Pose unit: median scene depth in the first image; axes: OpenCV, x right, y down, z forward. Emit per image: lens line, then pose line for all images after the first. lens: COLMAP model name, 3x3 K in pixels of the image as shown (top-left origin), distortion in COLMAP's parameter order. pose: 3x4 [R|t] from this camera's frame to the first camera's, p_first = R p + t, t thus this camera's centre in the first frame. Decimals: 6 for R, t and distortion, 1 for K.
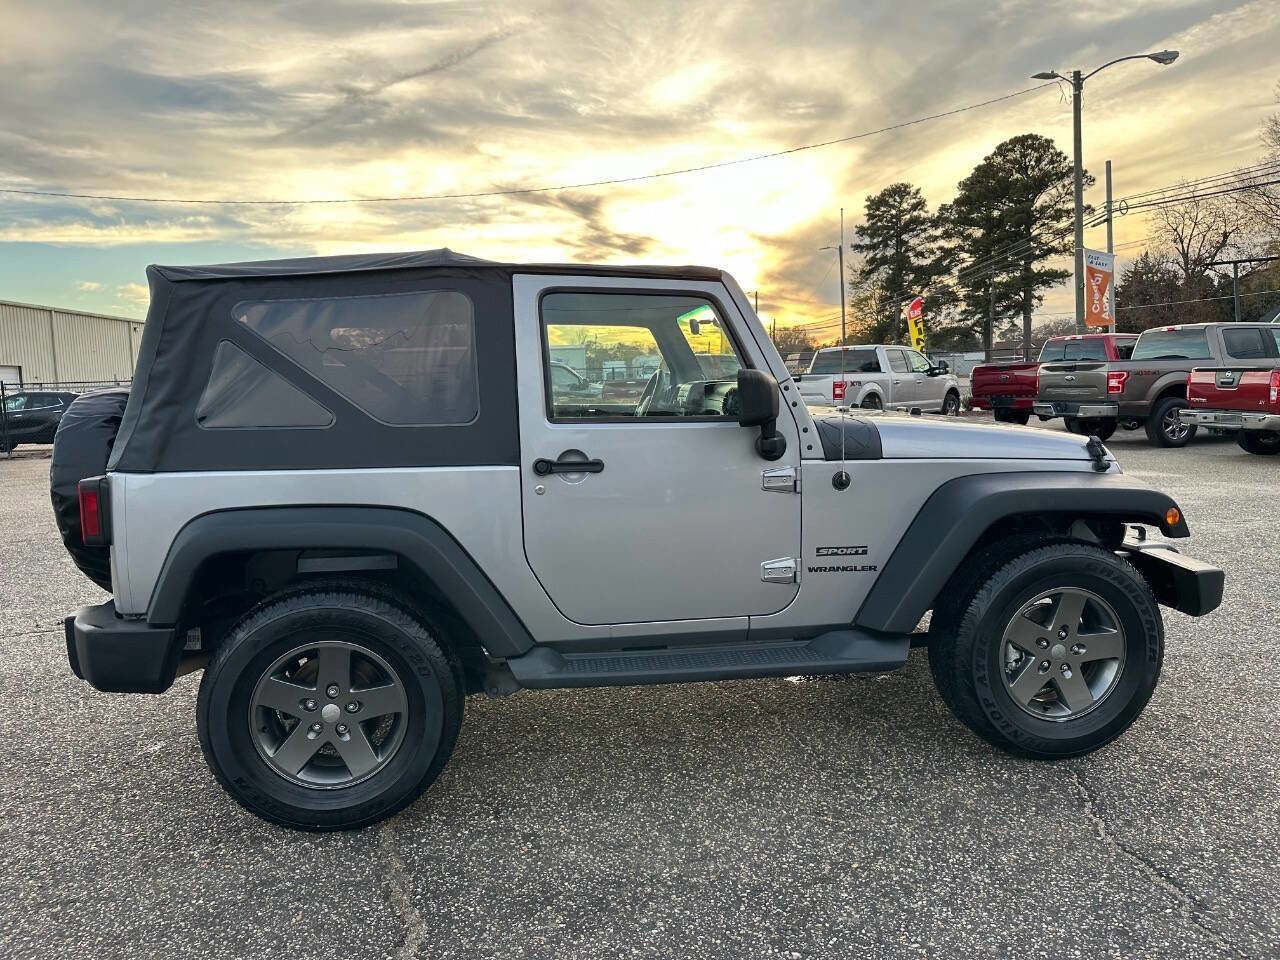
lens RADIAL K [[909.6, 0, 628.3], [0, 909.6, 471.2], [0, 0, 1]] dist [0.019966, -0.019609]
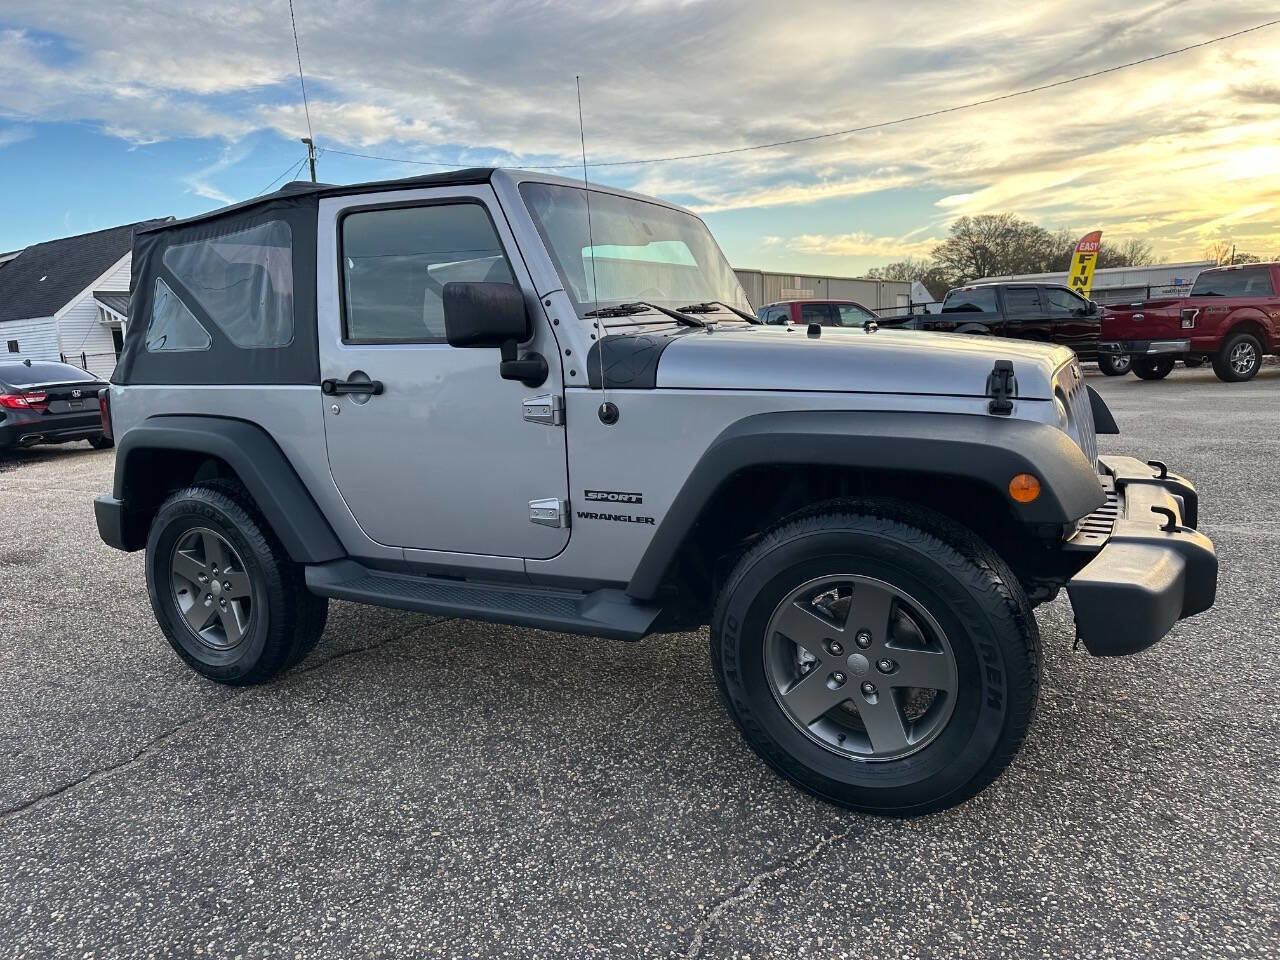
lens RADIAL K [[903.8, 0, 627.7], [0, 903.8, 479.8], [0, 0, 1]] dist [0.021522, -0.027218]
pose [[0.800198, 0.080397, -0.594323, 0.744537], [-0.033071, 0.995381, 0.090124, -0.003950], [0.598824, -0.052462, 0.799161, 0.339176]]
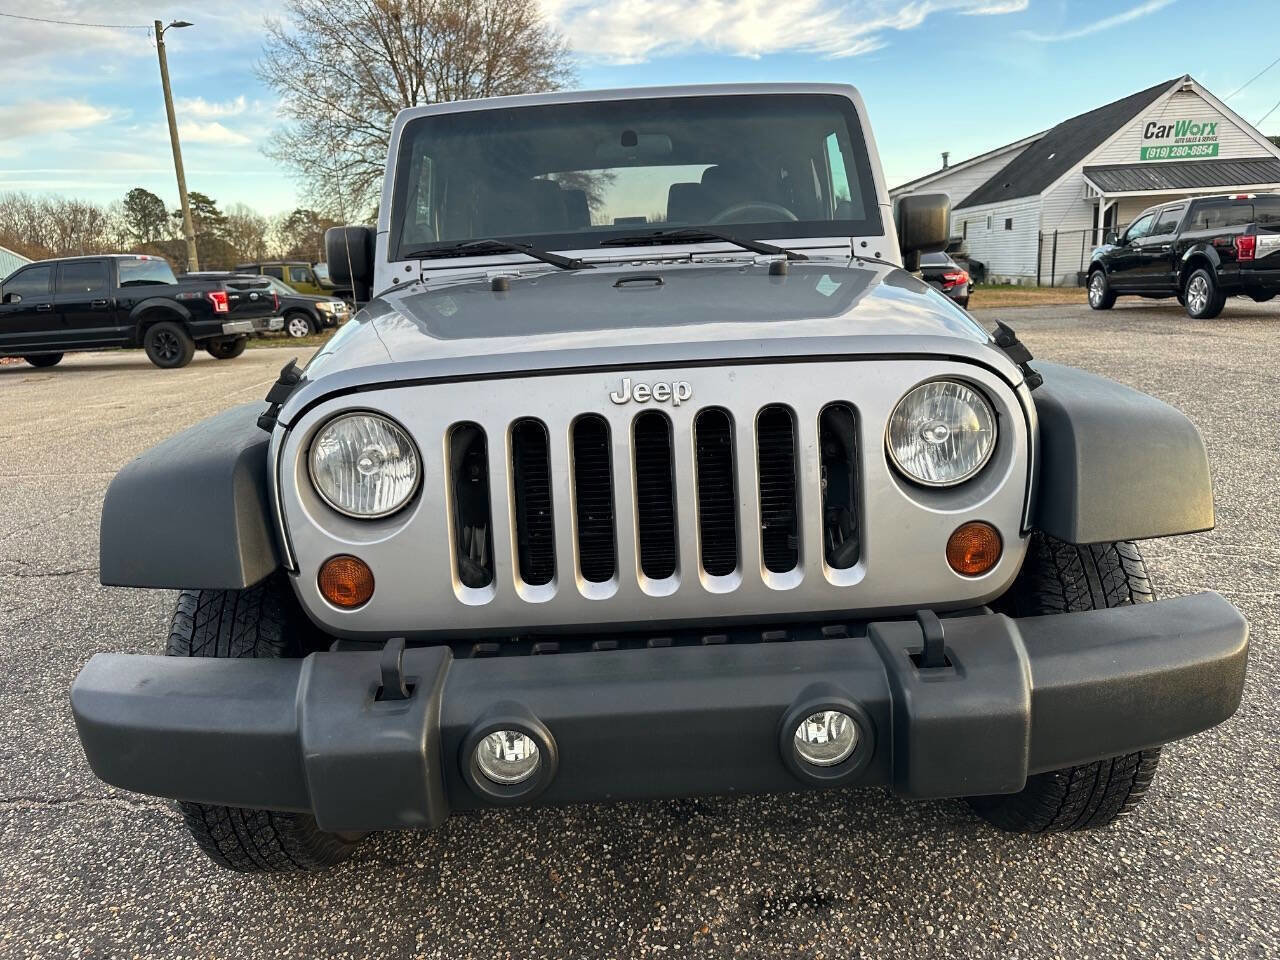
lens RADIAL K [[903.8, 0, 632.1], [0, 903.8, 487.7], [0, 0, 1]] dist [0.021522, -0.027218]
pose [[-0.133065, 0.270617, -0.953446, 1.018709], [-0.048686, 0.959055, 0.279004, -0.120894], [0.989911, 0.083545, -0.114441, 1.333151]]
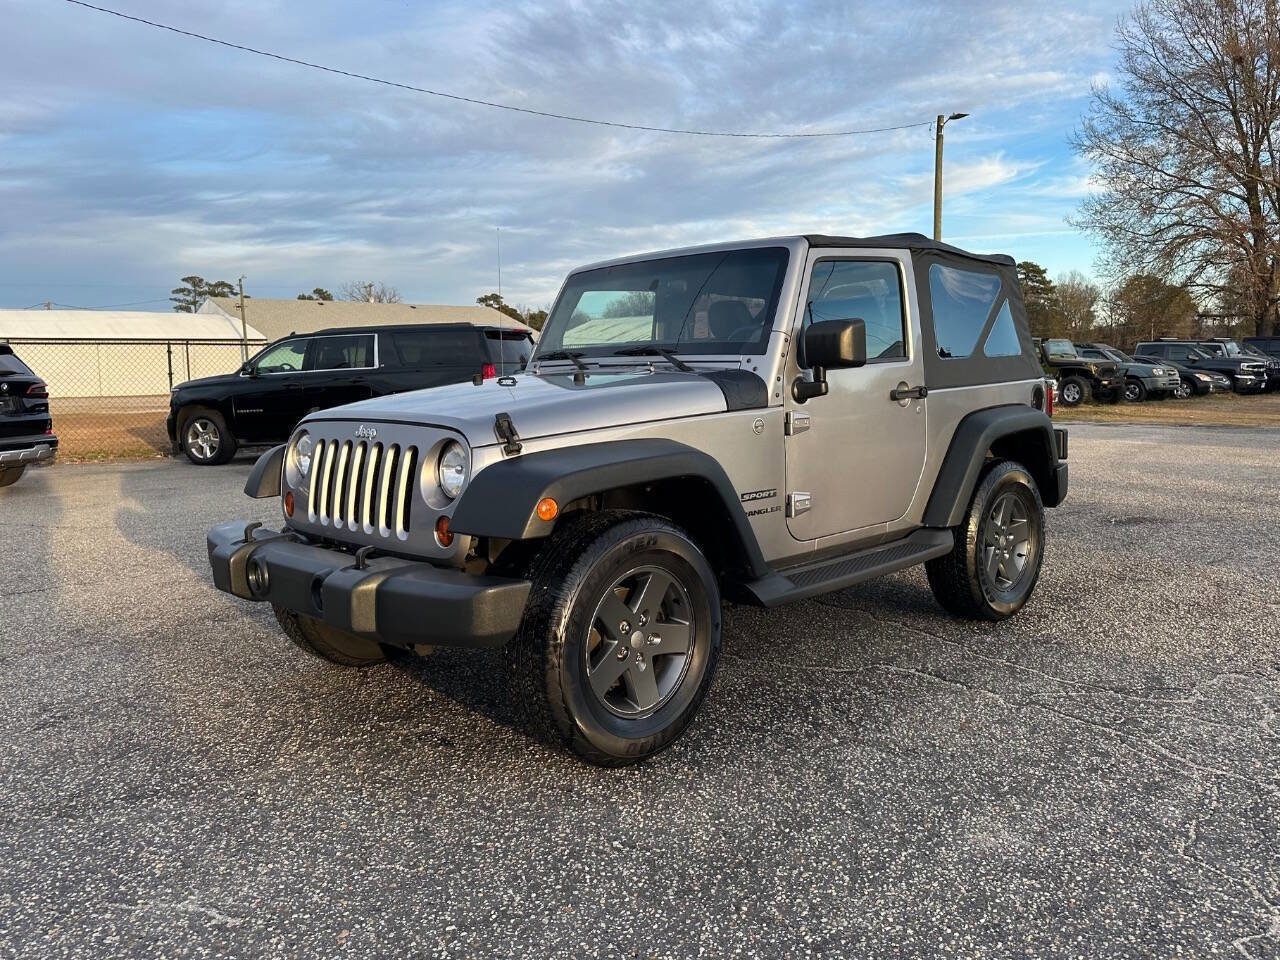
lens RADIAL K [[996.1, 0, 640.9], [0, 996.1, 453.9], [0, 0, 1]] dist [0.041307, -0.047828]
pose [[-0.807206, 0.097293, -0.582197, 0.957089], [-0.016492, 0.982220, 0.187008, -0.225561], [0.590040, 0.160555, -0.791249, 2.323837]]
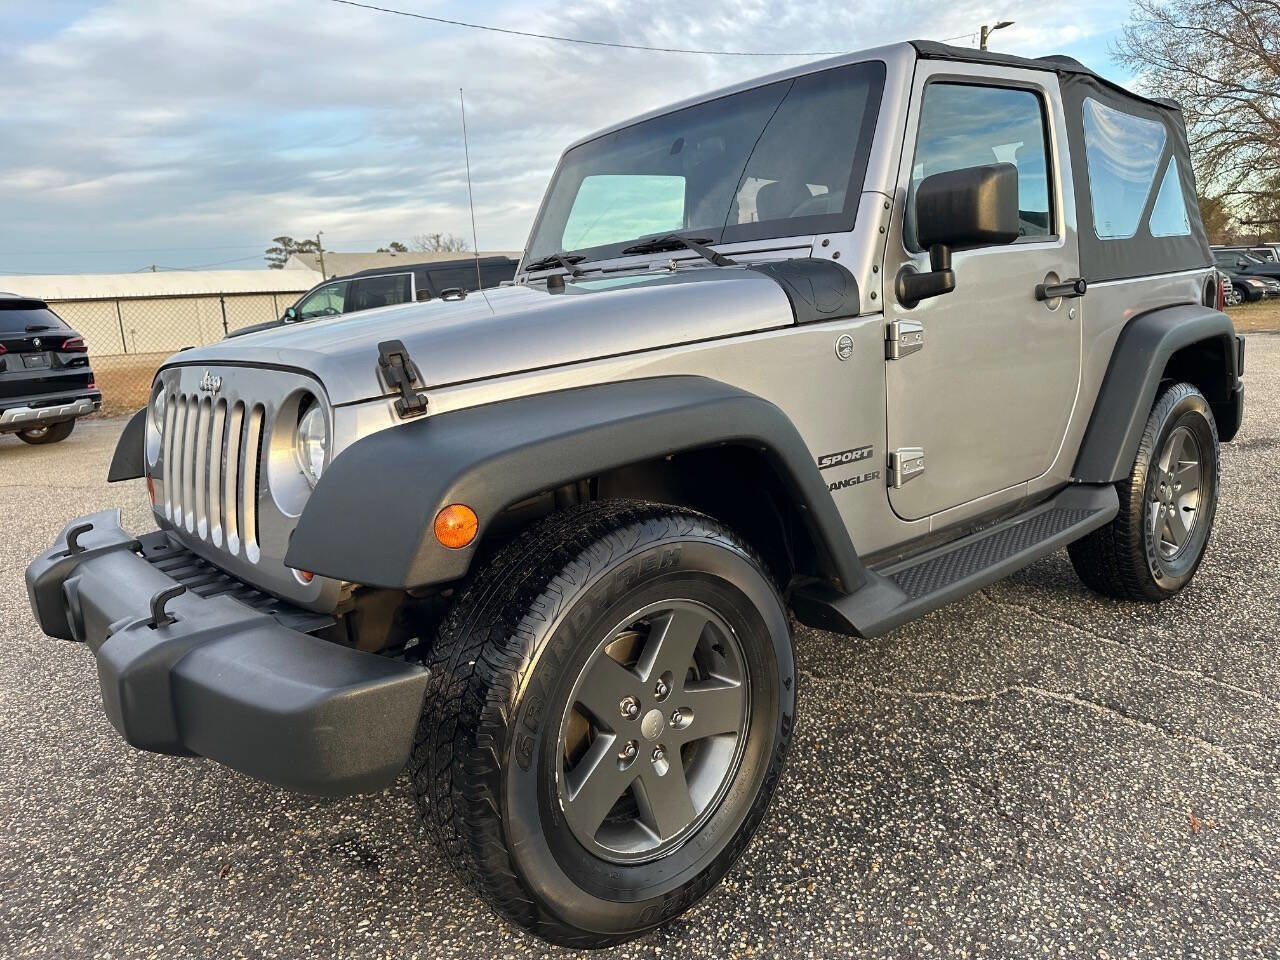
lens RADIAL K [[903.8, 0, 634.6], [0, 903.8, 474.0], [0, 0, 1]] dist [0.021522, -0.027218]
pose [[-0.838657, 0.181708, -0.513456, 0.650160], [0.033868, 0.958282, 0.283810, -0.145935], [0.543606, 0.220629, -0.809824, 1.950704]]
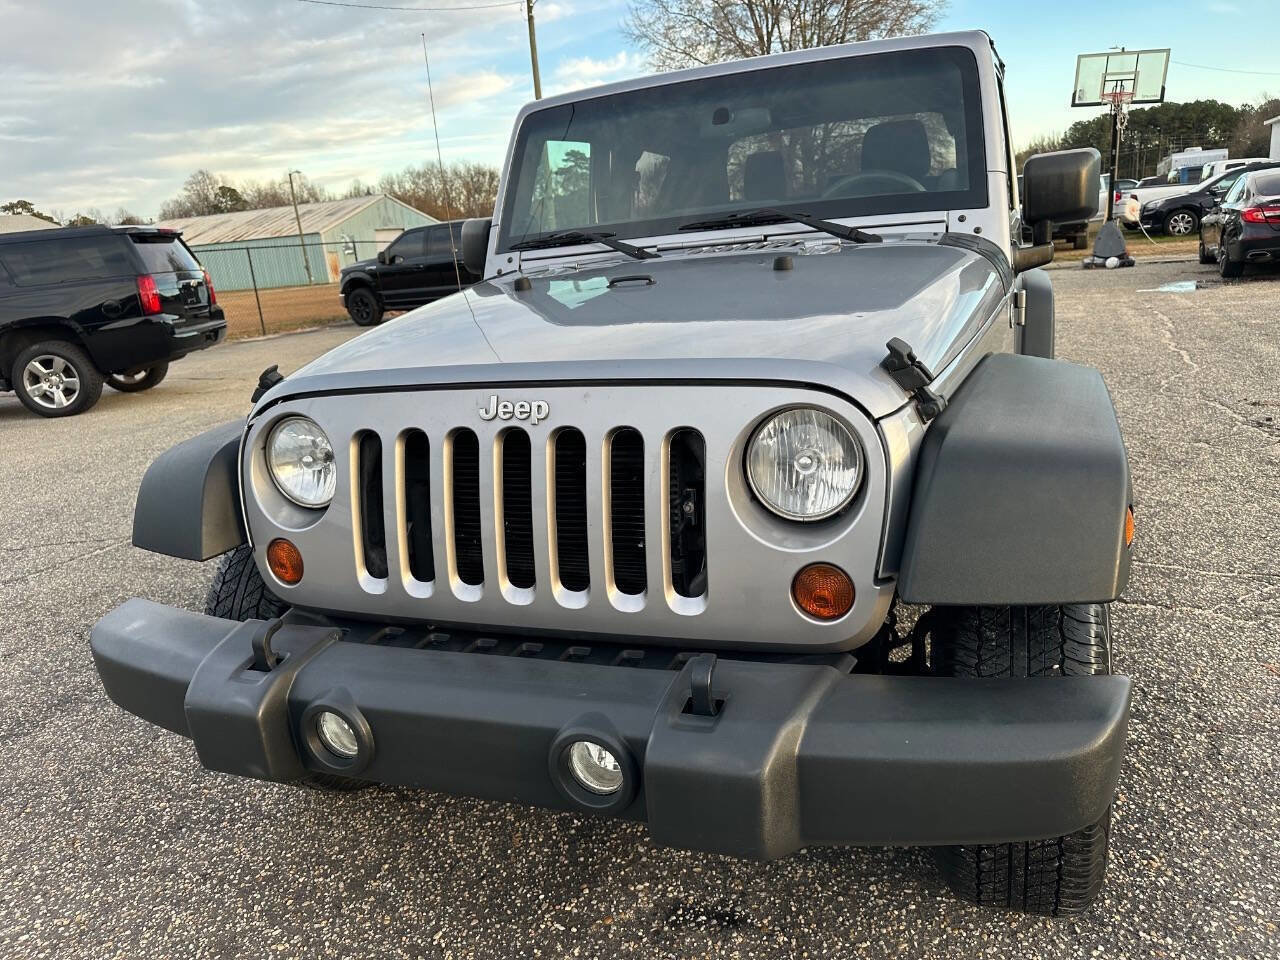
lens RADIAL K [[903.8, 0, 630.7], [0, 903.8, 486.0], [0, 0, 1]] dist [0.021522, -0.027218]
pose [[-0.487508, 0.304446, -0.818321, 0.938629], [0.013563, 0.939766, 0.341548, -0.164615], [0.873013, 0.155408, -0.462272, 1.569273]]
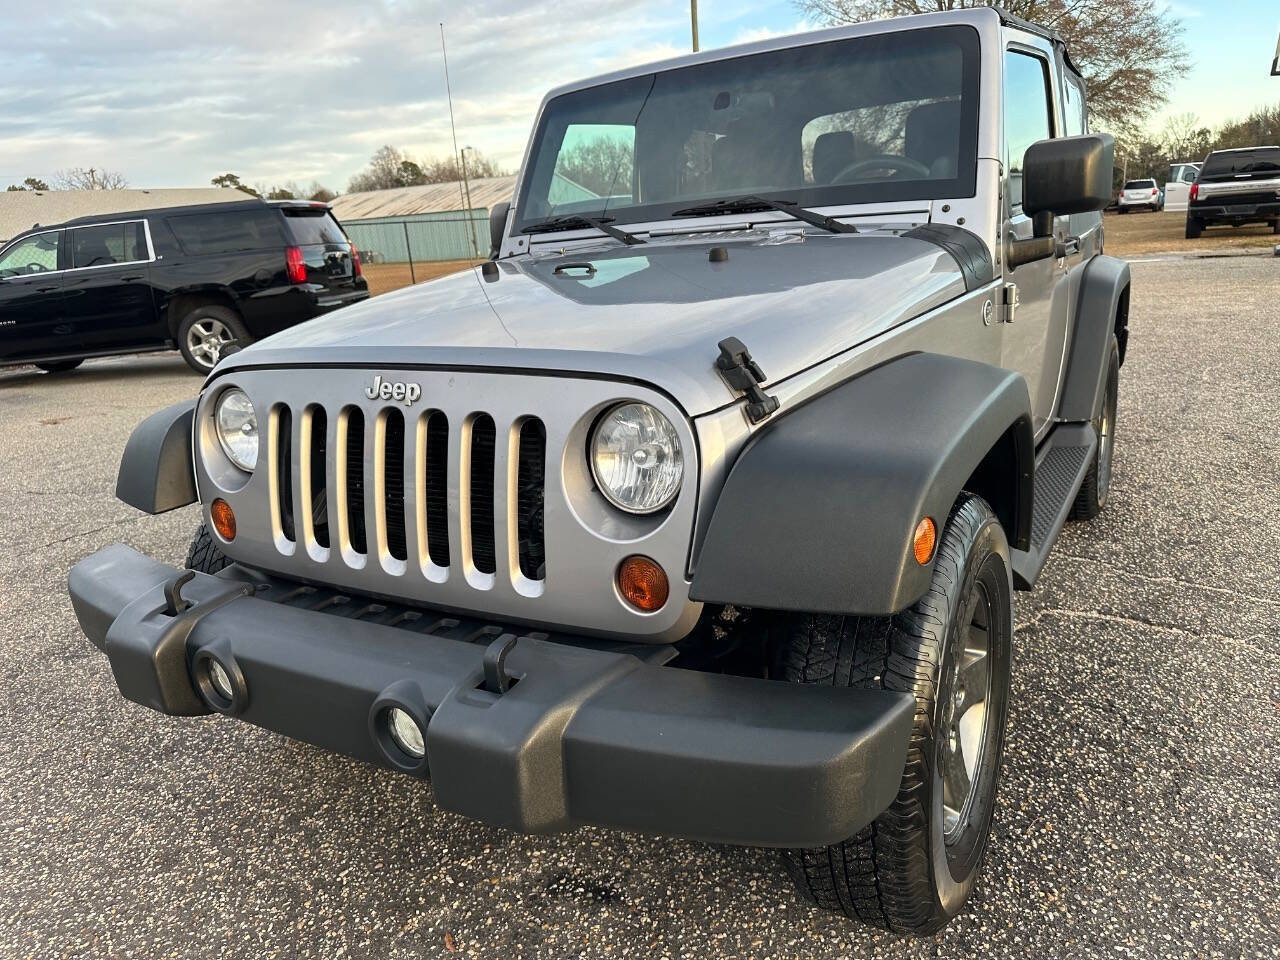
lens RADIAL K [[903.8, 0, 630.6], [0, 903.8, 486.1], [0, 0, 1]] dist [0.021522, -0.027218]
pose [[-0.632587, 0.290674, -0.717873, 0.860145], [0.017235, 0.931953, 0.362169, -0.171743], [0.774297, 0.216731, -0.594552, 1.704892]]
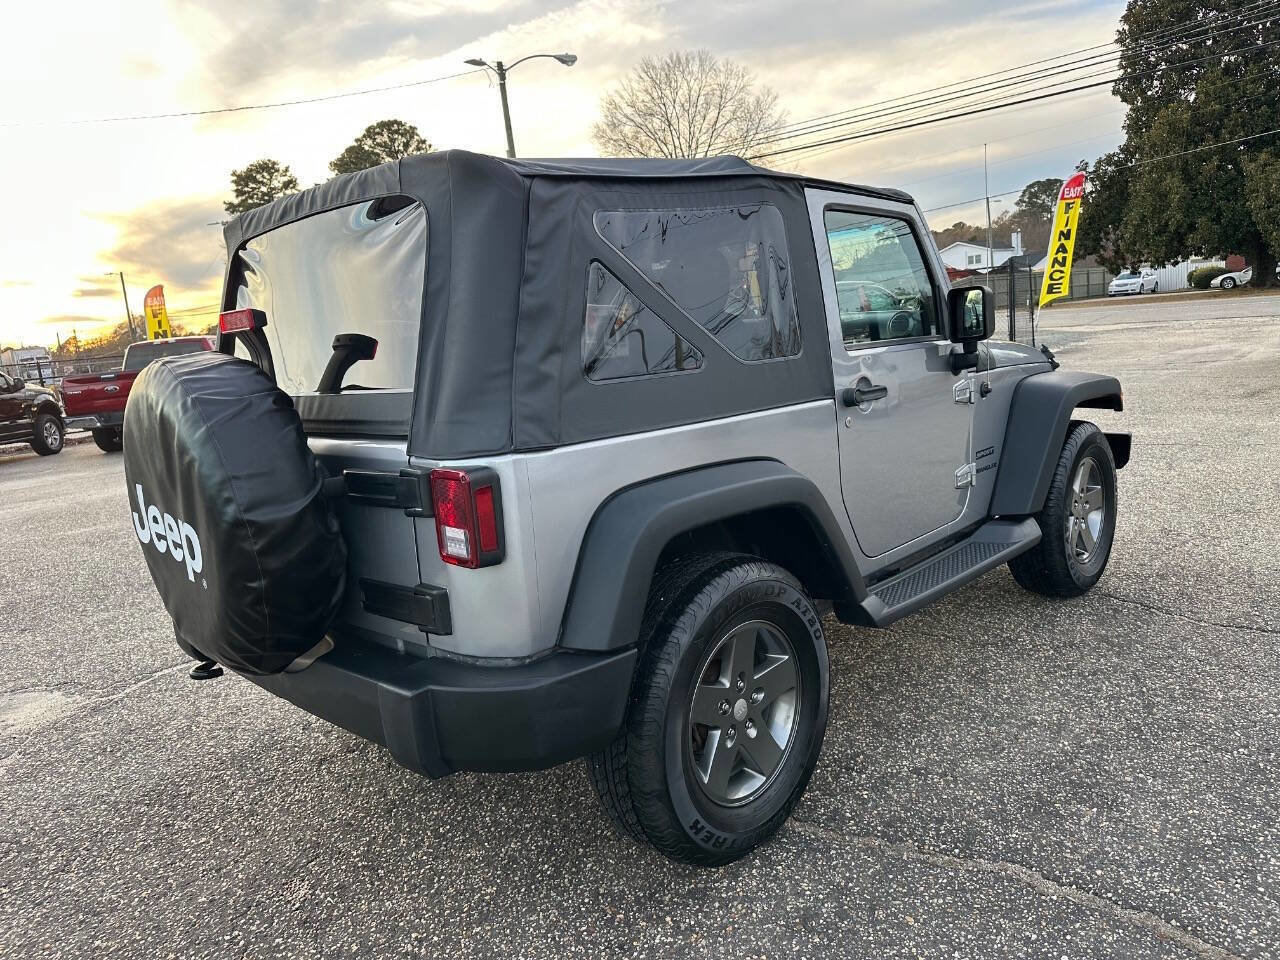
lens RADIAL K [[909.6, 0, 639.1], [0, 909.6, 486.7], [0, 0, 1]] dist [0.019966, -0.019609]
pose [[0.787043, -0.148676, 0.598715, -0.792541], [0.128106, 0.988757, 0.077131, -0.013452], [-0.603451, 0.015993, 0.797240, 0.355395]]
